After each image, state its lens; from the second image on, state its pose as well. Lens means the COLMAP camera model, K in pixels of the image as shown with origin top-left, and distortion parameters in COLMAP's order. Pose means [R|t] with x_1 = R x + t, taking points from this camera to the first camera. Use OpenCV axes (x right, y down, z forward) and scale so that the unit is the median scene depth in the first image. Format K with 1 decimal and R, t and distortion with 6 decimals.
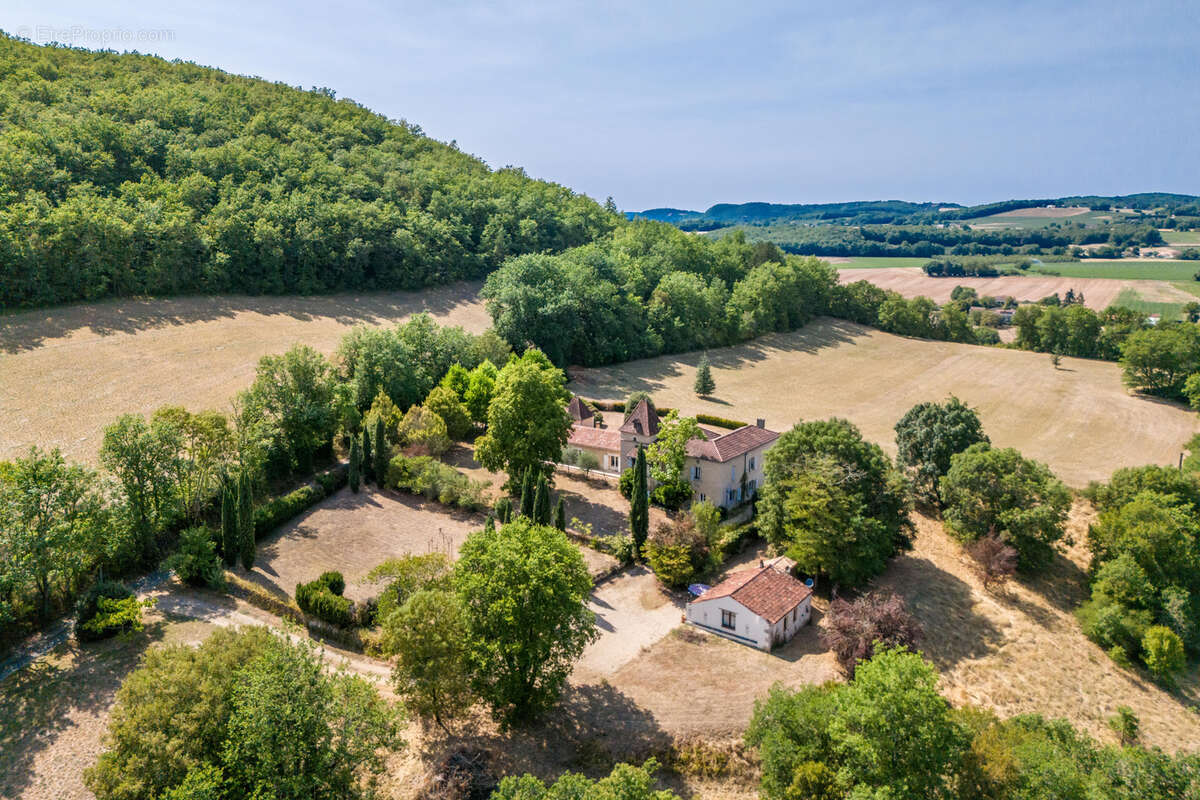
lens RADIAL K [[907.4, 0, 596.5], [0, 907.4, 343.5], [0, 0, 1]] dist [0.091167, -0.130888]
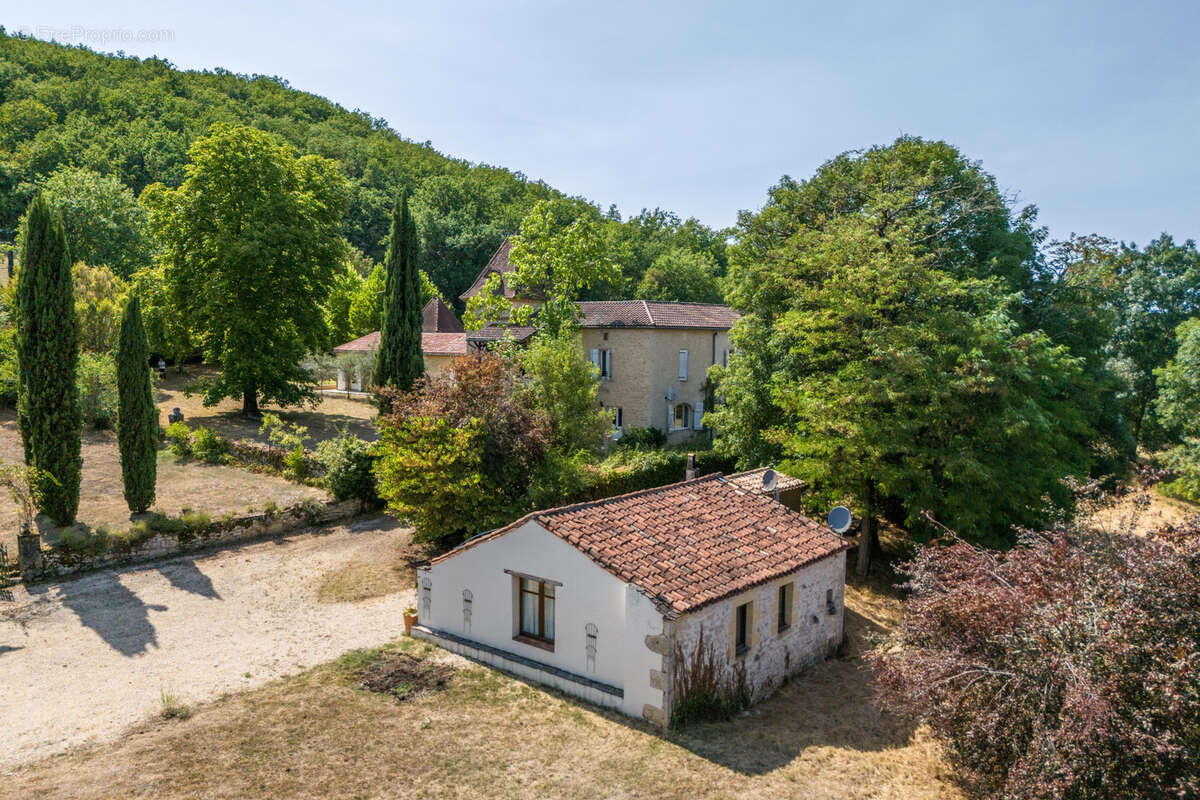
lens RADIAL K [[892.5, 0, 600.0], [0, 892.5, 400.0], [0, 0, 1]] dist [0.062146, -0.052948]
pose [[0.998124, 0.011774, -0.060082, 0.161775], [-0.016509, 0.996743, -0.078932, 0.234507], [0.058957, 0.079776, 0.995068, 0.659744]]
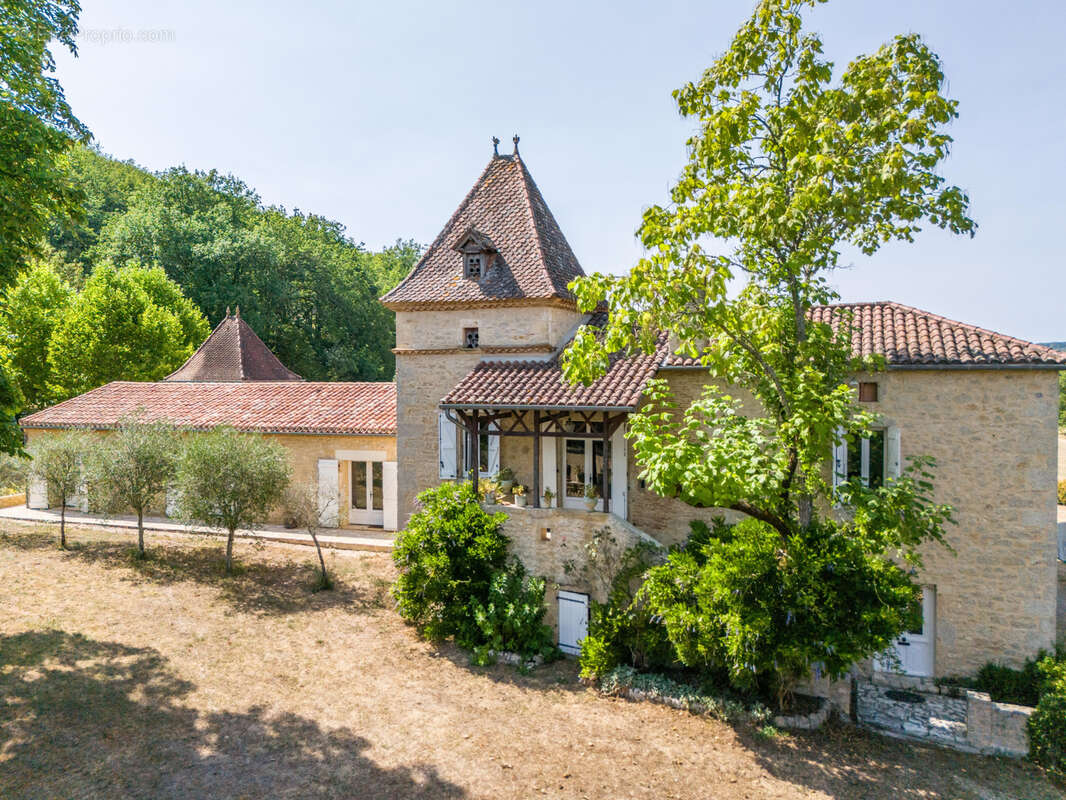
lens RADIAL K [[785.7, 0, 533.0], [0, 785.7, 400.0], [0, 0, 1]] dist [0.005913, 0.002493]
pose [[0.971485, -0.012662, 0.236761, 0.018129], [0.040848, 0.992580, -0.114526, 0.172814], [-0.233554, 0.120932, 0.964794, 1.040125]]
